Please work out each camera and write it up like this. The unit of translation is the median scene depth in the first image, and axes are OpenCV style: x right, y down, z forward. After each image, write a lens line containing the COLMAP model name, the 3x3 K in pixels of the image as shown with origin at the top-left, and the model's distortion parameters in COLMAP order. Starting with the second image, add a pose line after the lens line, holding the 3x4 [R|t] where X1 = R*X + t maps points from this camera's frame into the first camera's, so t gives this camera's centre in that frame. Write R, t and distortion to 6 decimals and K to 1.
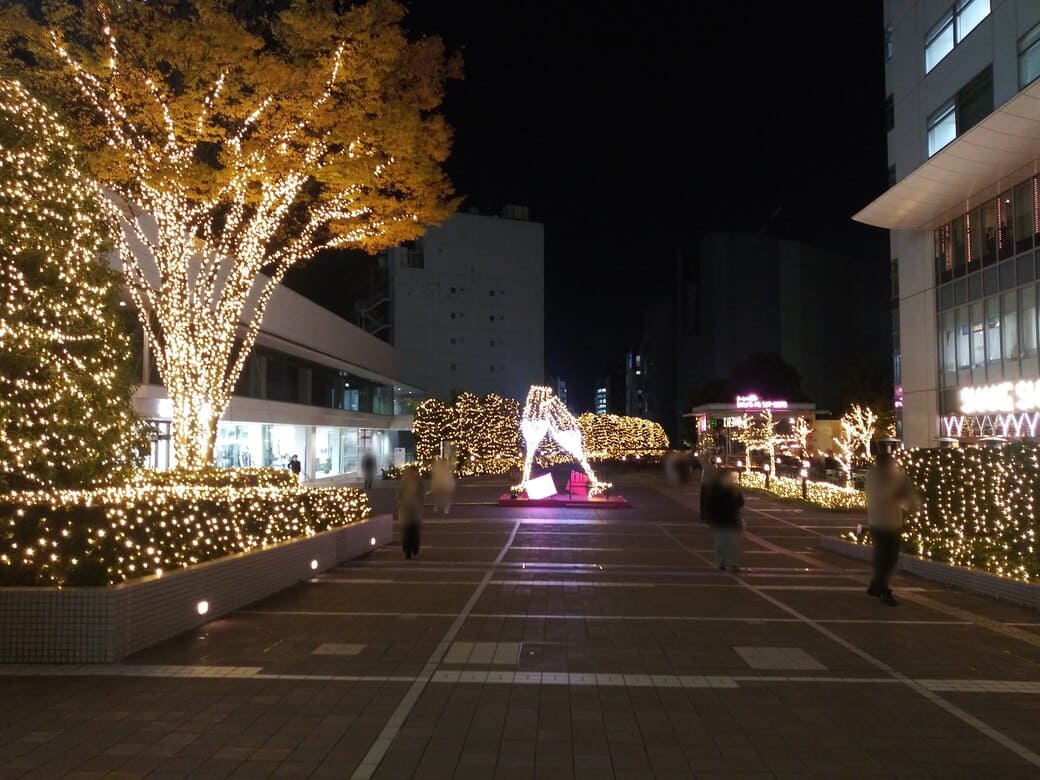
lens RADIAL K [[810.9, 0, 517.2], [0, 810.9, 385.5], [0, 0, 1]] dist [0.083911, -0.139846]
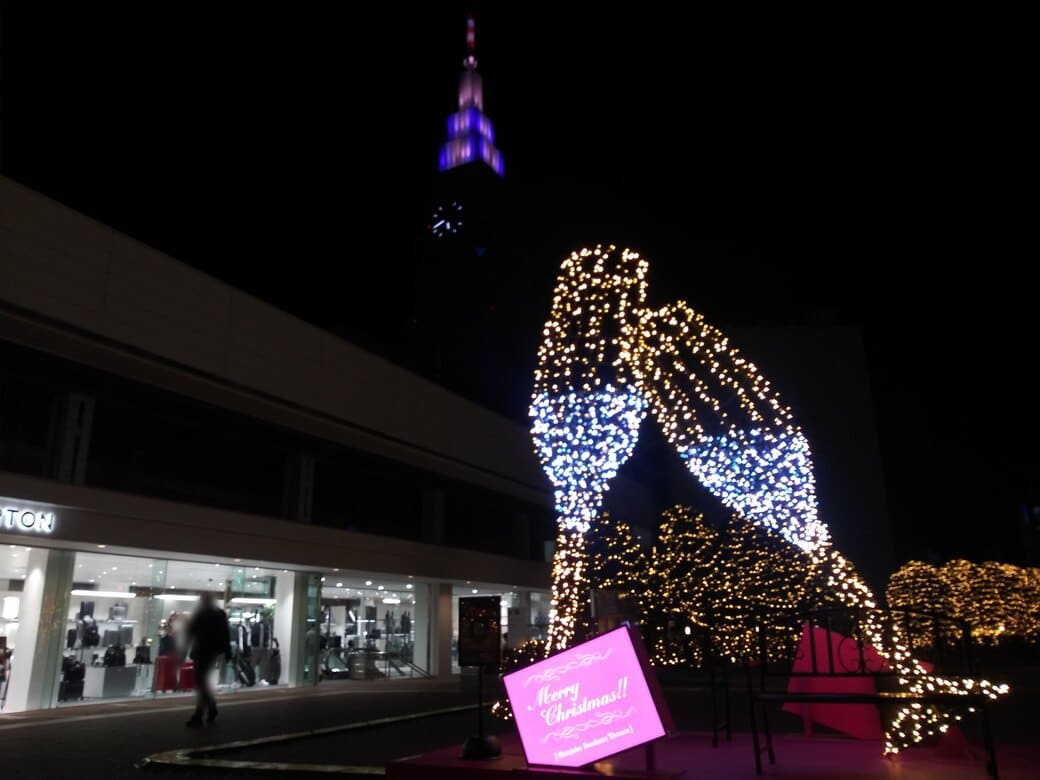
lens RADIAL K [[810.9, 0, 517.2], [0, 810.9, 385.5], [0, 0, 1]] dist [0.083911, -0.139846]
pose [[0.915582, -0.137211, -0.378000, 0.055029], [0.046851, 0.969984, -0.238614, 0.056595], [0.399394, 0.200760, 0.894528, 0.467988]]
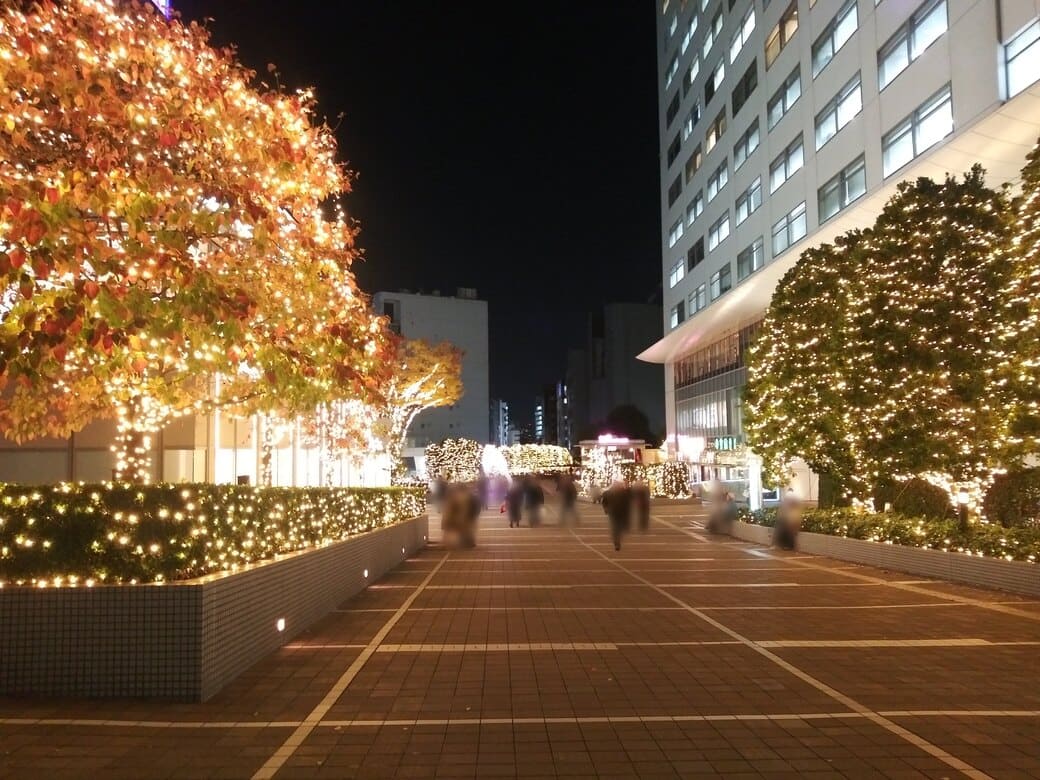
lens RADIAL K [[810.9, 0, 517.2], [0, 810.9, 385.5], [0, 0, 1]] dist [0.083911, -0.139846]
pose [[0.996797, 0.028871, 0.074583, -0.032653], [-0.027337, 0.999395, -0.021512, -0.059770], [-0.075158, 0.019404, 0.996983, -0.811880]]
